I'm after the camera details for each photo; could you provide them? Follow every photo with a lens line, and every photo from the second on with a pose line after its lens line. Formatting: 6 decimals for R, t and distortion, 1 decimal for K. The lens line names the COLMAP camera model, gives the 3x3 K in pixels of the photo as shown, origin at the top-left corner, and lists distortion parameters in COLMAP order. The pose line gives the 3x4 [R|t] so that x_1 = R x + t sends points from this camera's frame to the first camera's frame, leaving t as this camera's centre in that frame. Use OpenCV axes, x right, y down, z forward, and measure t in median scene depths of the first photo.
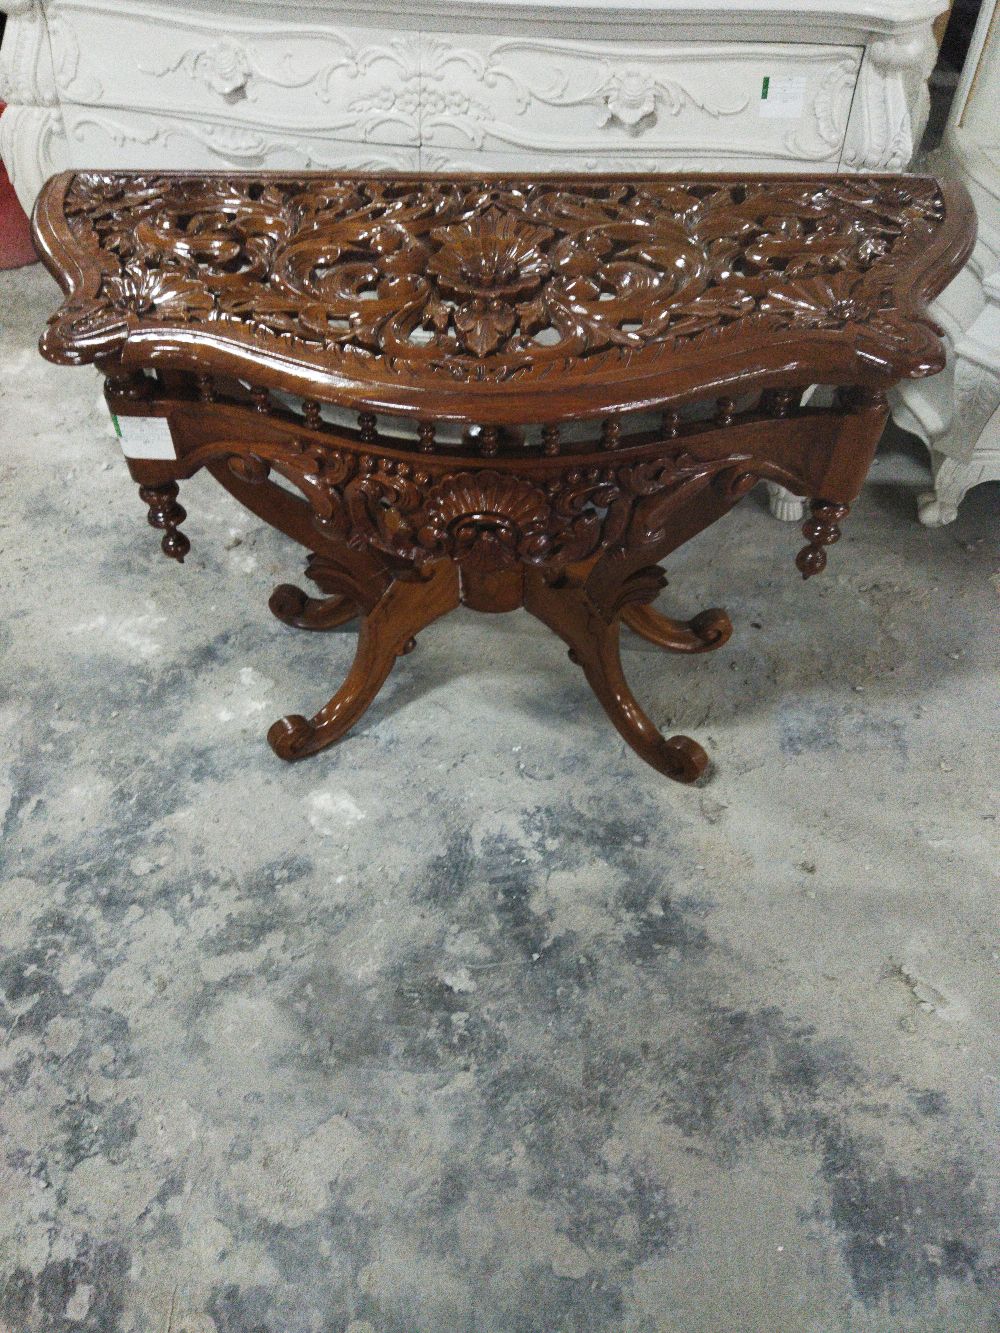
lens RADIAL K [[1027.6, 0, 507.9], [0, 1027.6, 678.6], [0, 0, 1]] dist [0.070481, -0.120257]
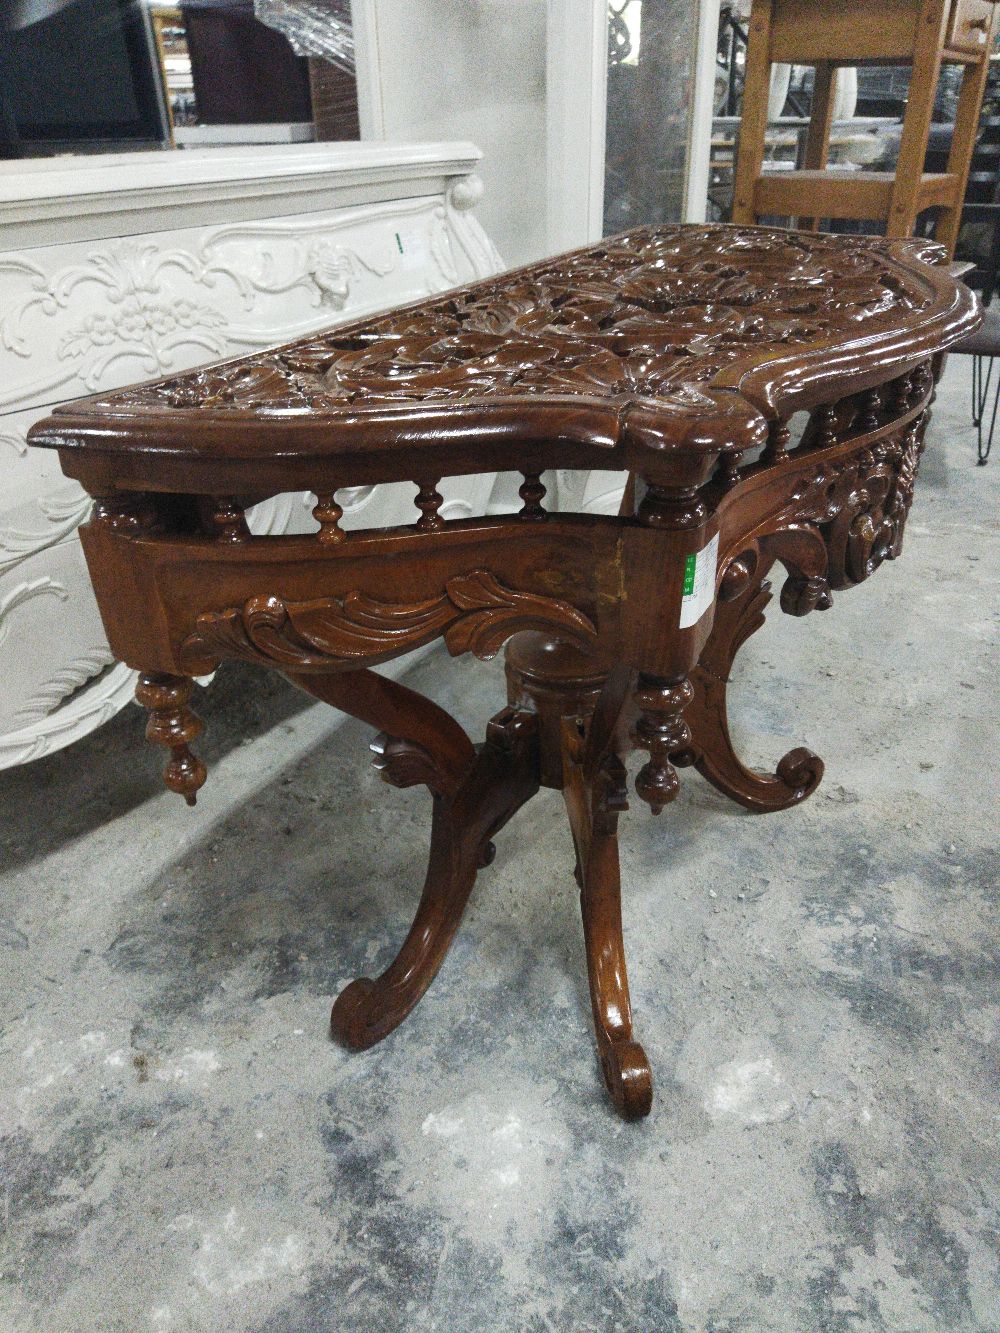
lens RADIAL K [[1027.6, 0, 496.0], [0, 1027.6, 654.3], [0, 0, 1]] dist [0.070481, -0.120257]
pose [[0.440382, -0.431678, 0.787221, -0.703492], [0.687184, 0.726351, 0.013879, -0.223188], [-0.577790, 0.534854, 0.616514, 0.536319]]
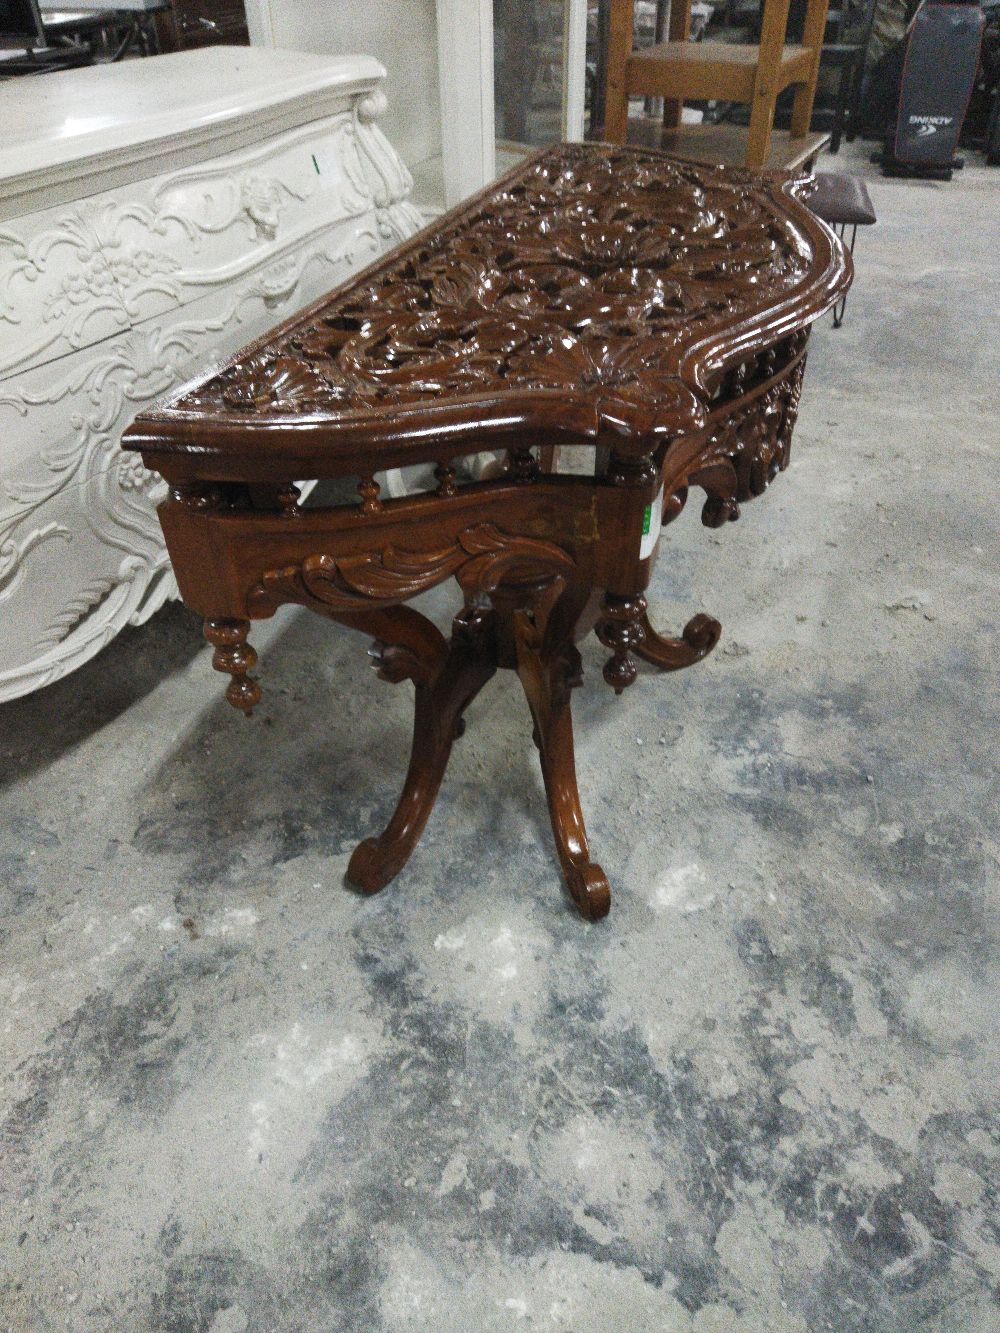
lens RADIAL K [[1027.6, 0, 507.8], [0, 1027.6, 656.4], [0, 0, 1]] dist [0.070481, -0.120257]
pose [[0.299947, -0.573150, 0.762582, -0.824863], [0.723591, 0.657619, 0.209650, -0.318976], [-0.621649, 0.488914, 0.611977, 0.468636]]
